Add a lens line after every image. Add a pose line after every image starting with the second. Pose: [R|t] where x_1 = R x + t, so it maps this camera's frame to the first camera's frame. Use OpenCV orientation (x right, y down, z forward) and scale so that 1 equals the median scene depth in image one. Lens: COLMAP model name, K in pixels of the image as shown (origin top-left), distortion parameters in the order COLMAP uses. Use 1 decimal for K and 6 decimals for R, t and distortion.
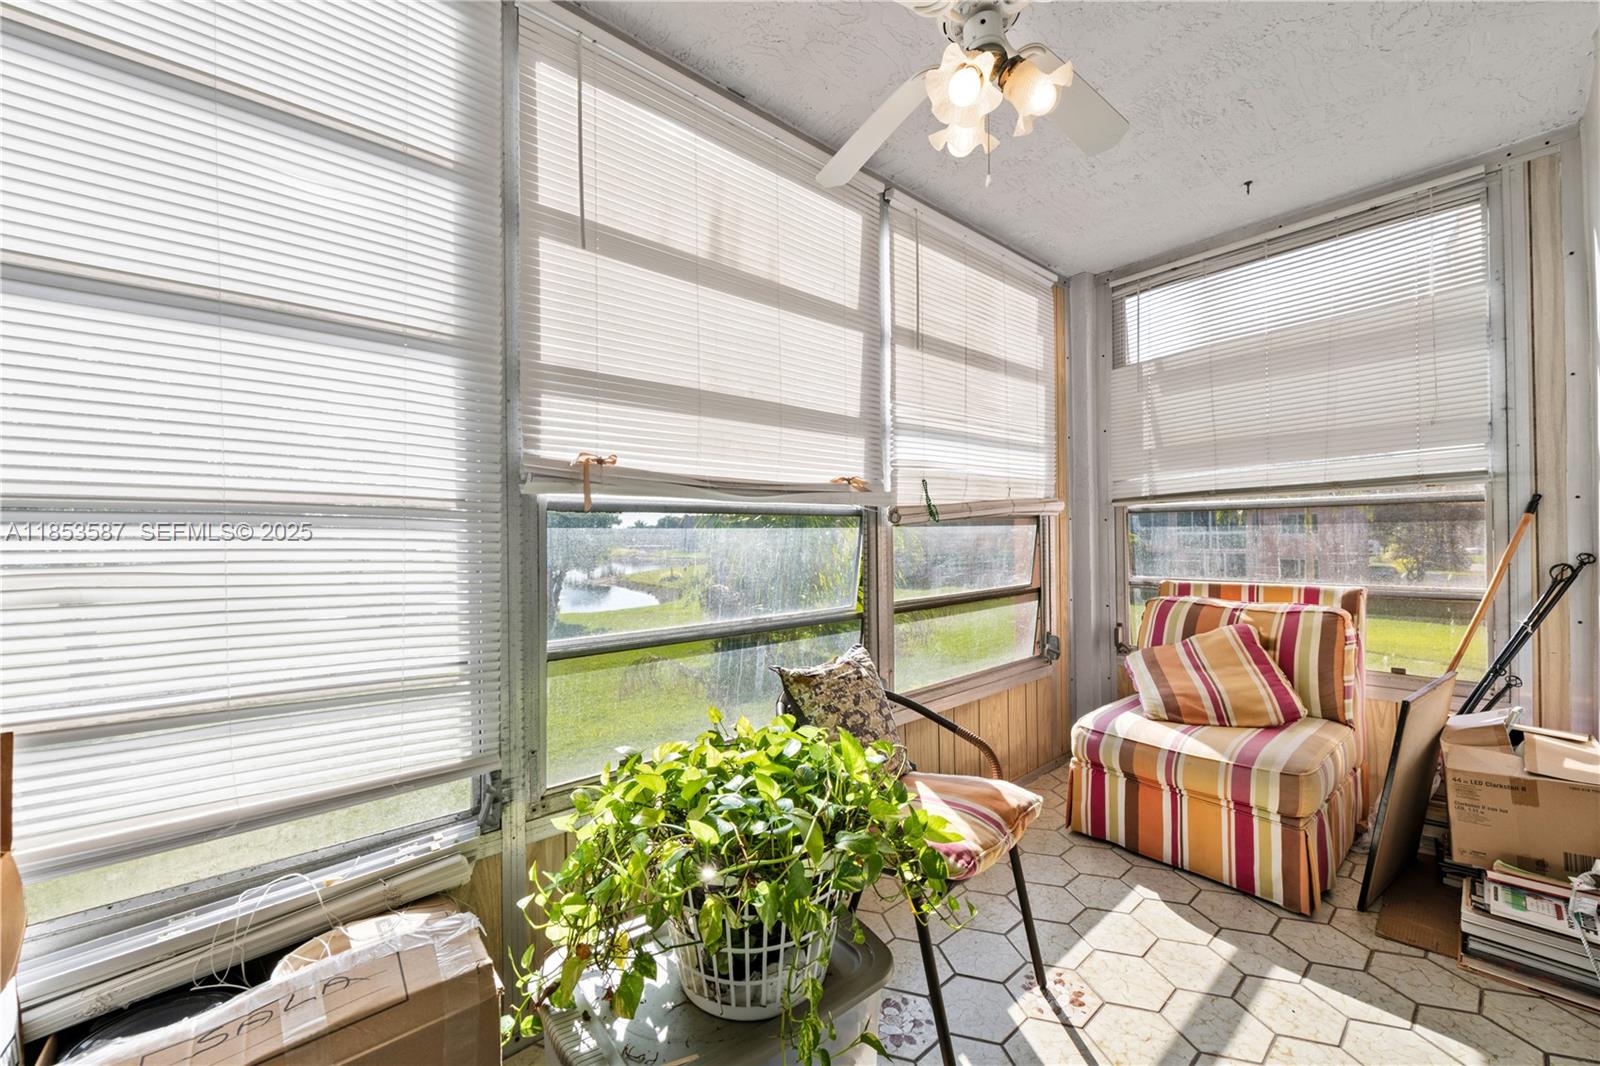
lens RADIAL K [[629.5, 0, 802.0], [0, 629.5, 538.5], [0, 0, 1]] dist [-0.007069, -0.000329]
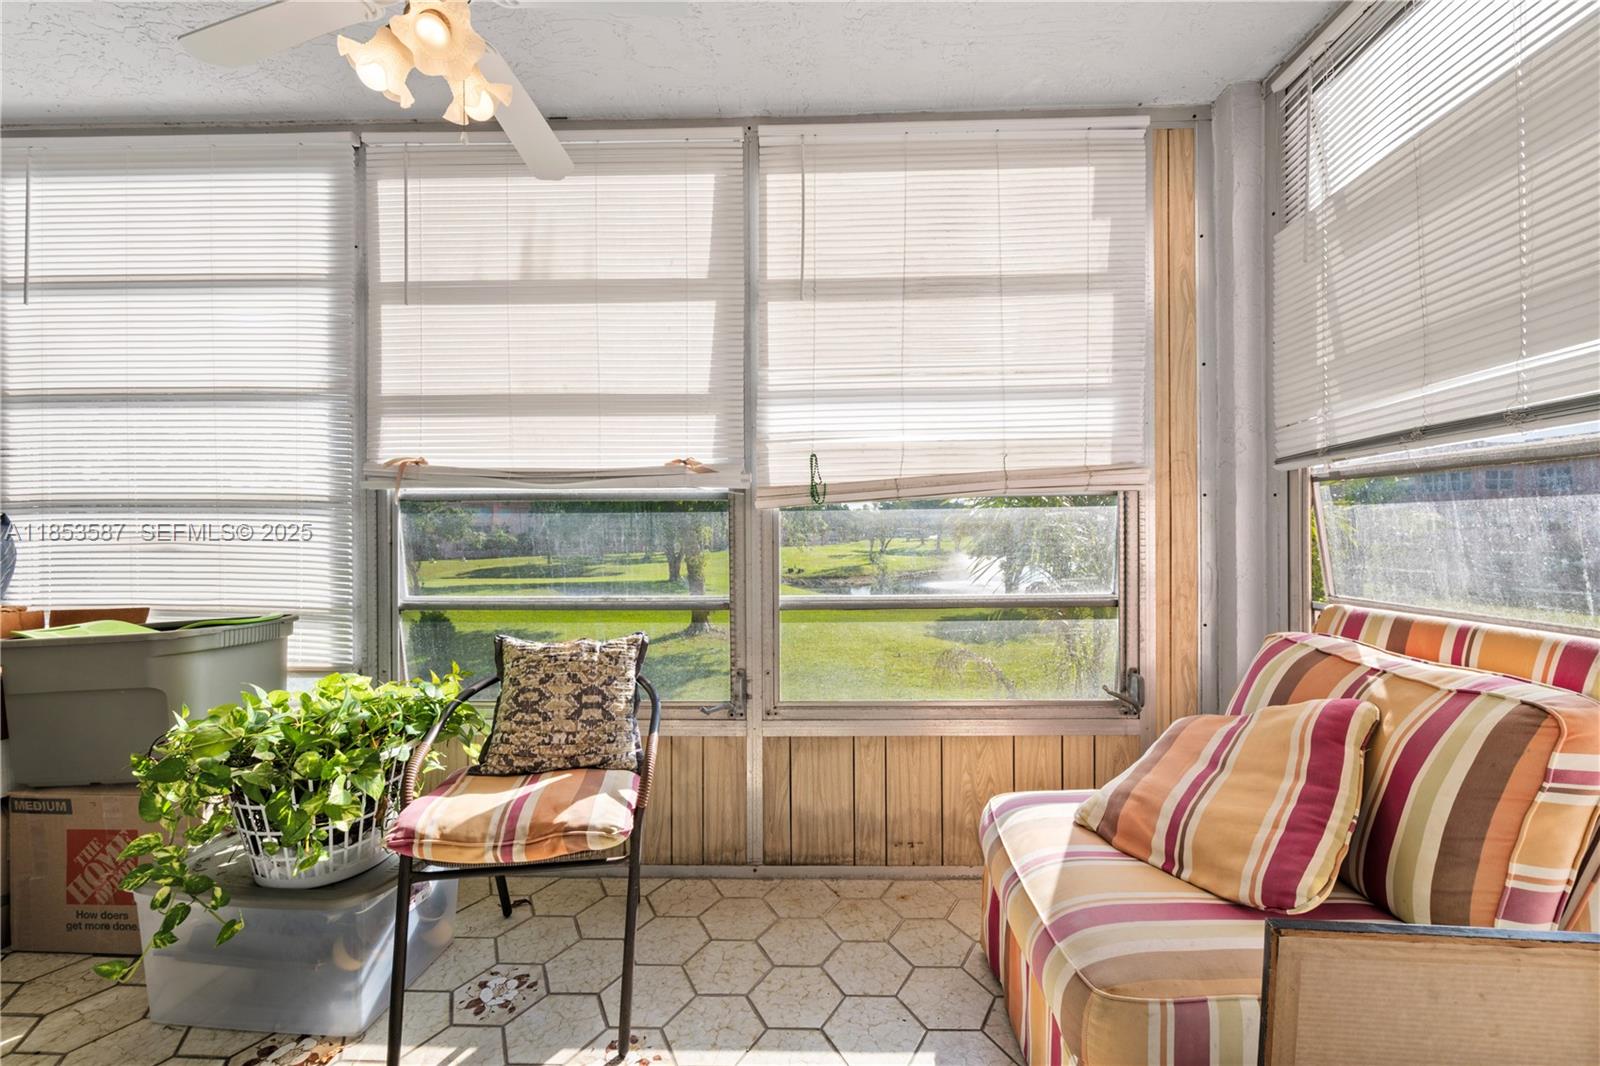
lens RADIAL K [[629.5, 0, 810.5], [0, 629.5, 537.3], [0, 0, 1]] dist [-0.007069, -0.000329]
pose [[0.736428, 0.015928, -0.676328, 0.804024], [-0.006231, 0.999840, 0.016762, 0.004349], [0.676487, -0.008129, 0.736410, 0.397920]]
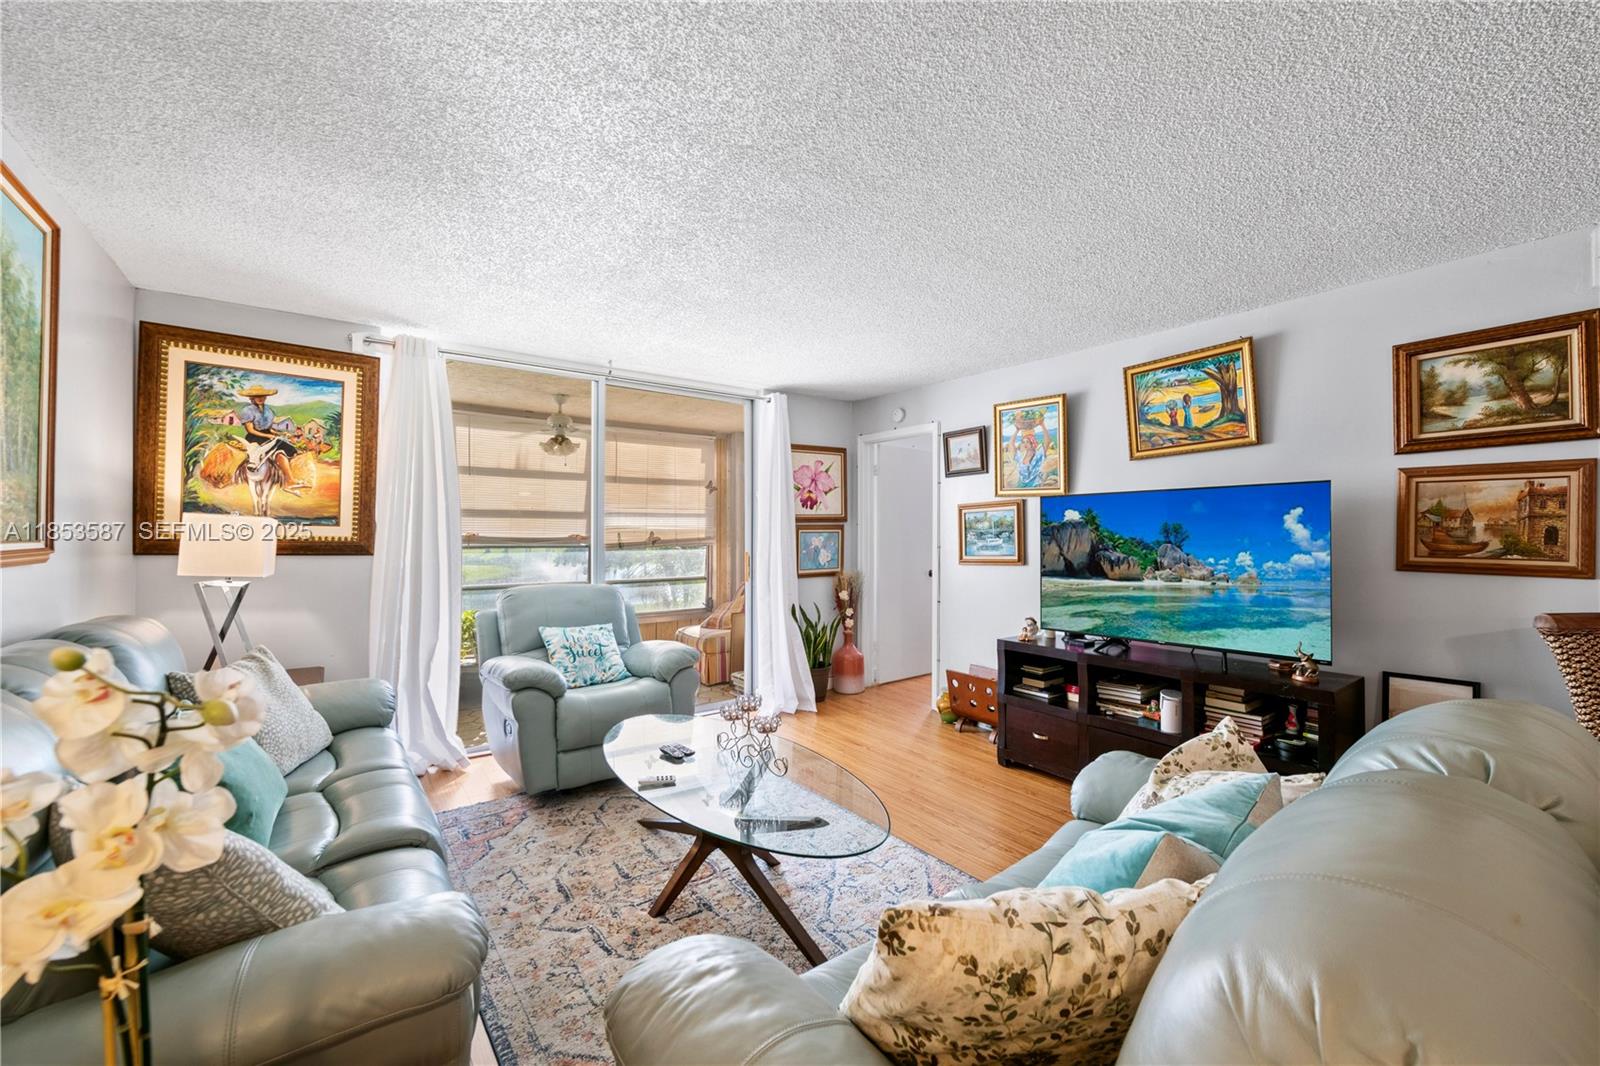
lens RADIAL K [[629.5, 0, 801.5], [0, 629.5, 529.2], [0, 0, 1]] dist [-0.007069, -0.000329]
pose [[0.996135, 0.015709, -0.086423, 1.226989], [-0.016706, 0.999802, -0.010828, -0.099300], [0.086236, 0.012230, 0.996200, -1.587598]]
